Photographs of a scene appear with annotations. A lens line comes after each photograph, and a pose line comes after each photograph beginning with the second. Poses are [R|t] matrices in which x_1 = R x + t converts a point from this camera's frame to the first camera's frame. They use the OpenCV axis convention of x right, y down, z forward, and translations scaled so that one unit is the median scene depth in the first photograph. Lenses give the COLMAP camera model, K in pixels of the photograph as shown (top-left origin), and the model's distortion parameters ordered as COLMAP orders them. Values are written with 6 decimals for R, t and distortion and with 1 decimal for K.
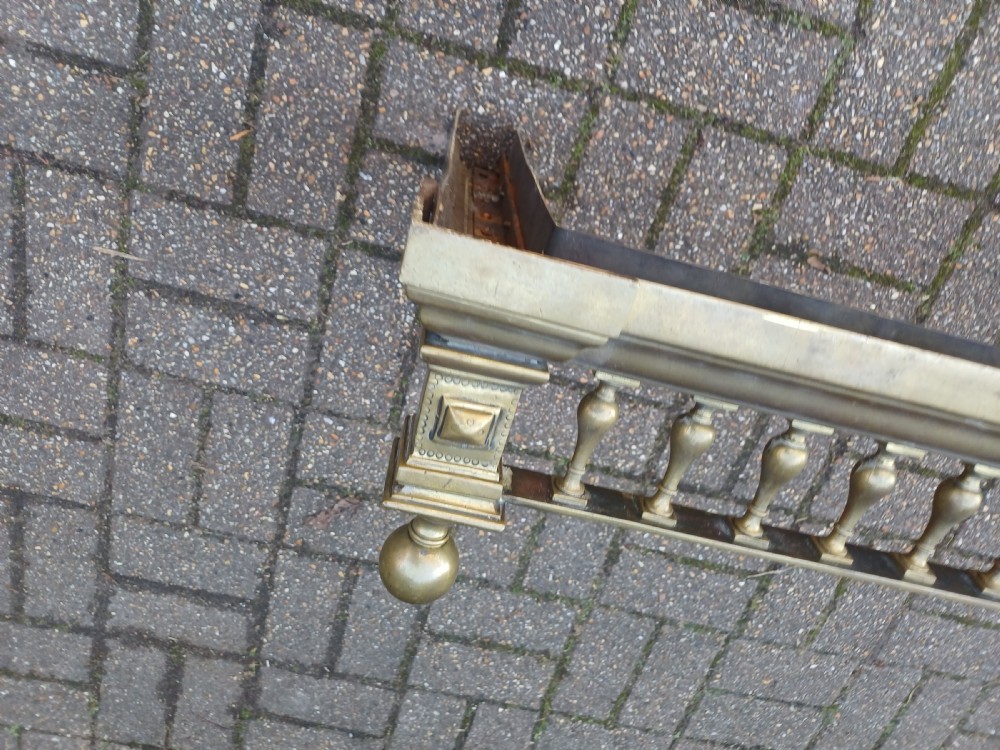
lens RADIAL K [[738.2, 0, 496.9], [0, 738.2, 375.0], [0, 0, 1]] dist [0.062422, -0.050857]
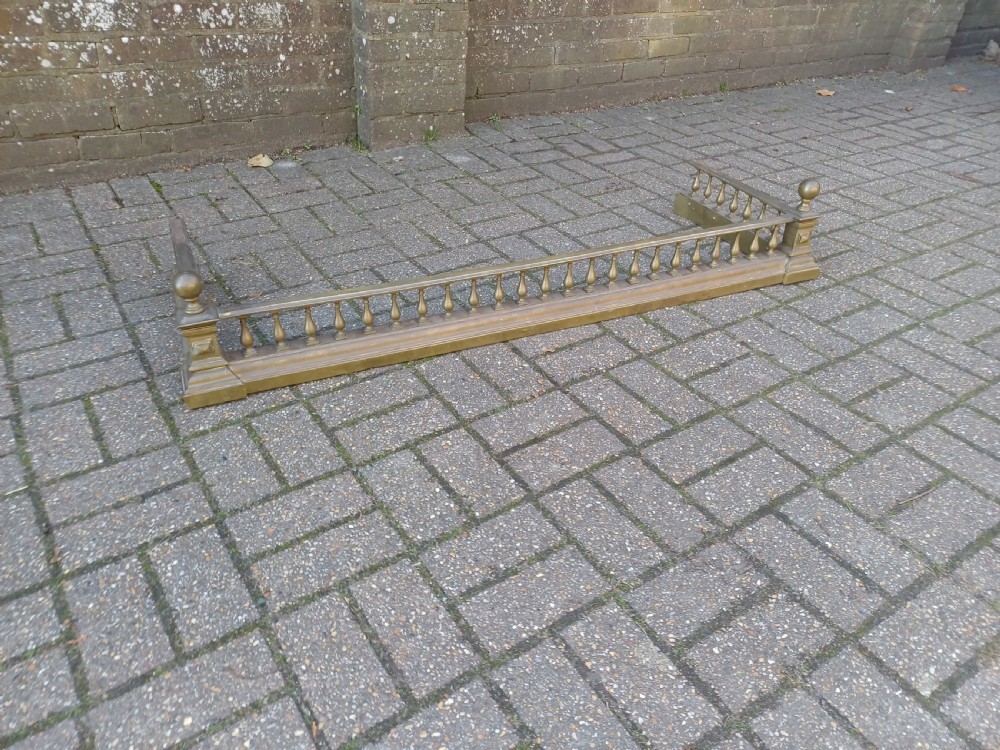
lens RADIAL K [[737.2, 0, 511.8], [0, 737.2, 377.2], [0, 0, 1]] dist [0.056411, -0.039746]
pose [[-0.651384, 0.390414, -0.650596, 2.189310], [-0.655730, -0.721054, 0.223829, -0.701133], [-0.381729, 0.572414, 0.725689, -0.324920]]
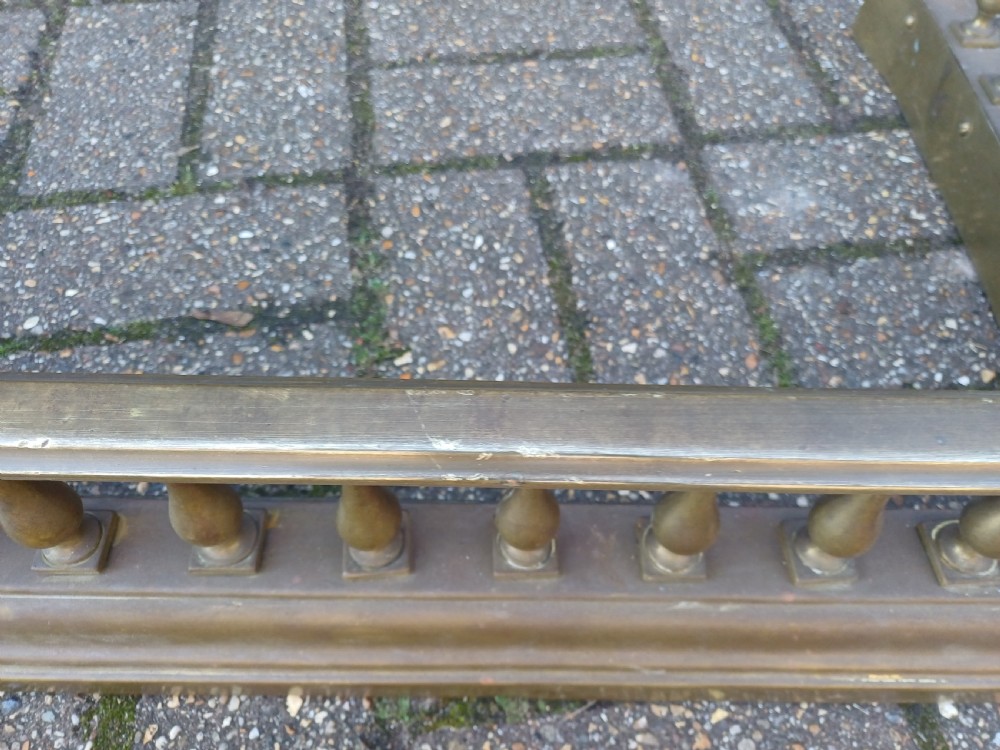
lens RADIAL K [[768.4, 0, 516.3], [0, 768.4, 370.4], [0, 0, 1]] dist [0.016101, -0.021163]
pose [[-0.903898, 0.323311, -0.280068, 0.420437], [-0.355773, -0.931747, 0.072618, -0.291705], [-0.237474, 0.165280, 0.957230, 0.486164]]
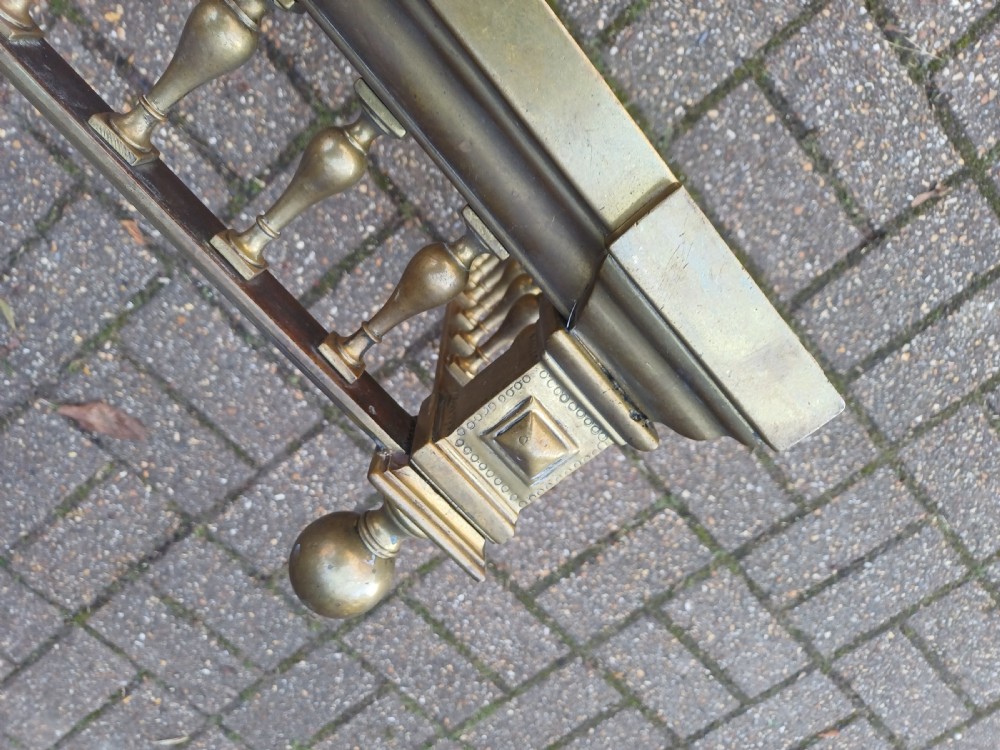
lens RADIAL K [[739.1, 0, 493.6], [0, 739.1, 374.1], [0, 0, 1]] dist [0.014089, -0.007569]
pose [[0.831198, 0.523097, 0.188358, 1.491207], [-0.507125, 0.852195, -0.128793, 0.448106], [-0.227889, 0.011531, 0.973619, 0.363727]]
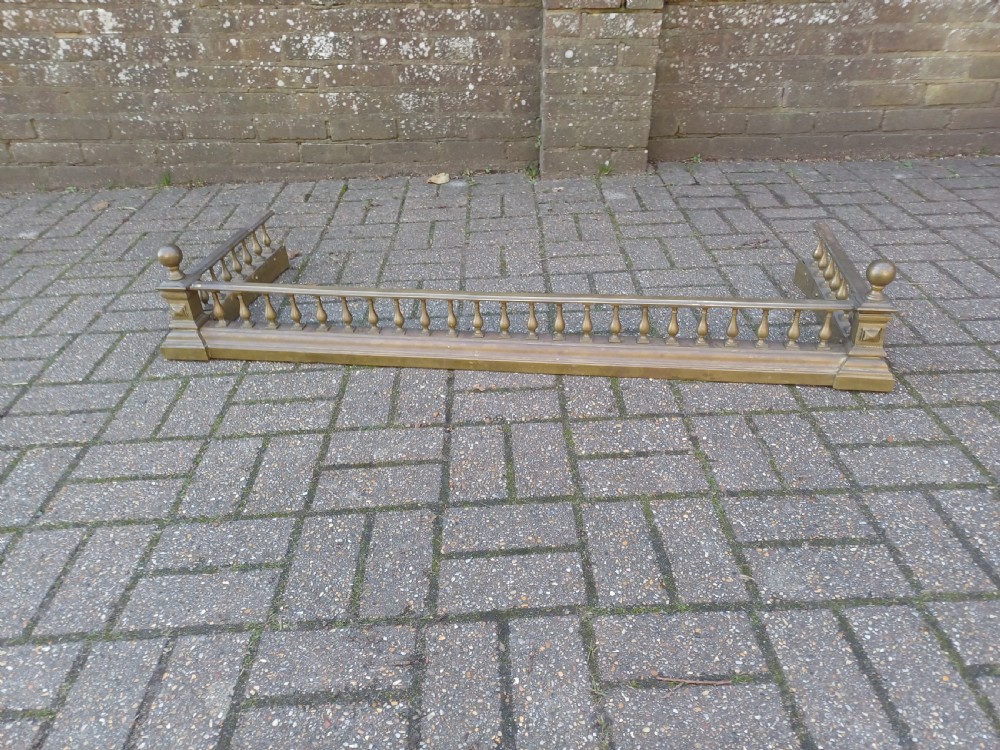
lens RADIAL K [[738.2, 0, 505.1], [0, 738.2, 369.9], [0, 0, 1]] dist [0.062422, -0.050857]
pose [[-0.957073, 0.156718, -0.243824, 1.239062], [-0.264110, -0.818072, 0.510886, -1.183803], [-0.119400, 0.553351, 0.824346, -0.534673]]
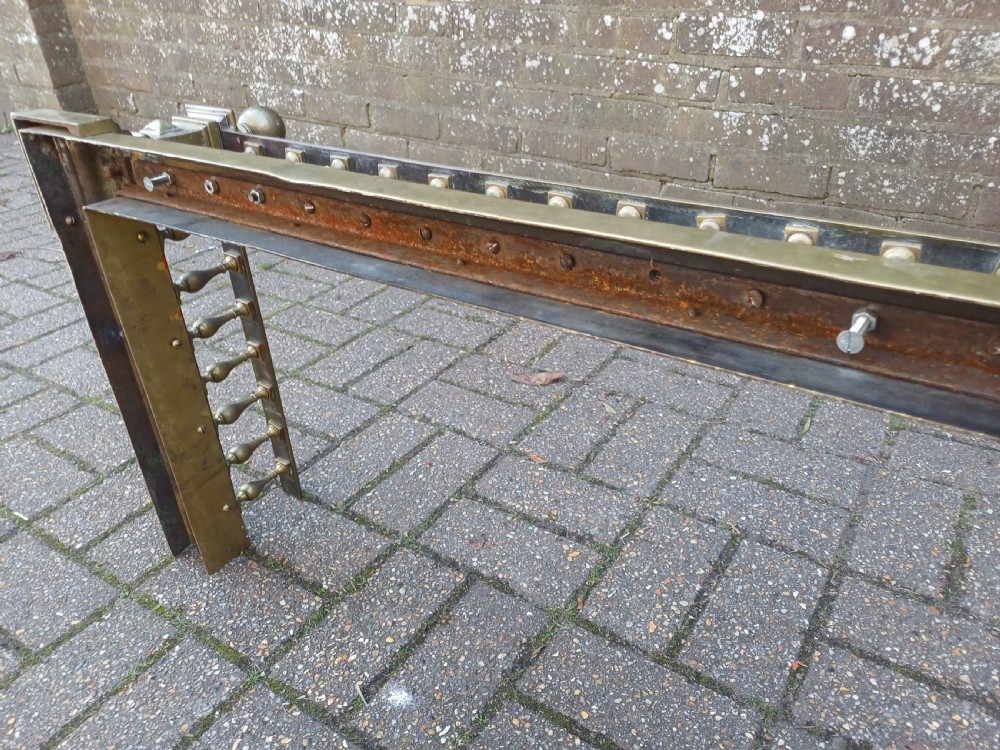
lens RADIAL K [[738.2, 0, 505.8], [0, 738.2, 366.7], [0, 0, 1]] dist [0.062422, -0.050857]
pose [[-0.952841, -0.144490, 0.266865, 0.947390], [0.268598, -0.810825, 0.520018, -0.134304], [0.141244, 0.567174, 0.811396, 0.216403]]
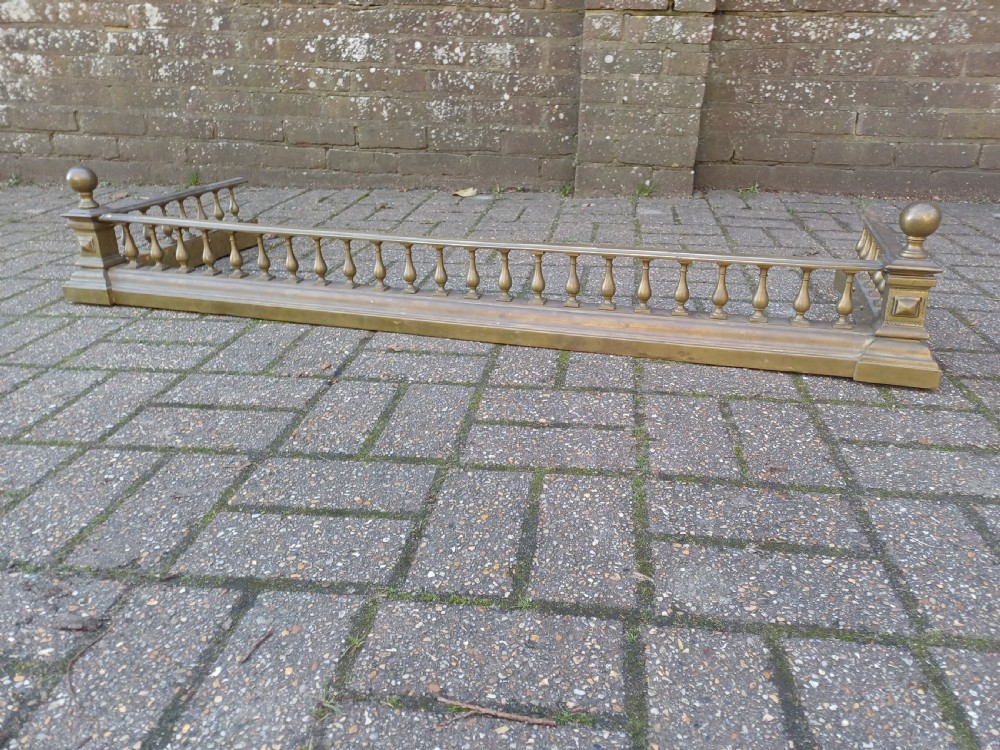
lens RADIAL K [[738.2, 0, 512.8], [0, 738.2, 361.8], [0, 0, 1]] dist [0.062422, -0.050857]
pose [[-0.990505, 0.033815, -0.133254, 0.834885], [-0.113558, -0.747581, 0.654391, -1.270913], [-0.077489, 0.663309, 0.744323, -0.093168]]
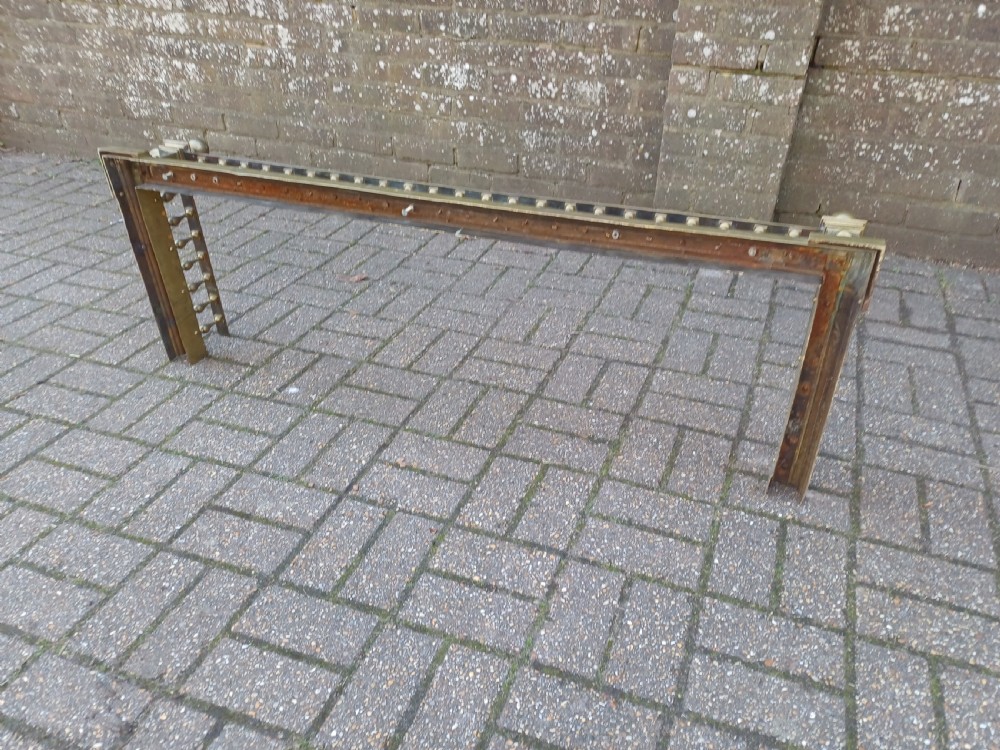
lens RADIAL K [[738.2, 0, 508.8], [0, 738.2, 384.1], [0, 0, 1]] dist [0.062422, -0.050857]
pose [[-0.994948, -0.068756, 0.073149, 0.494753], [0.096732, -0.851491, 0.515370, -1.016860], [0.026851, 0.519842, 0.853840, -0.635821]]
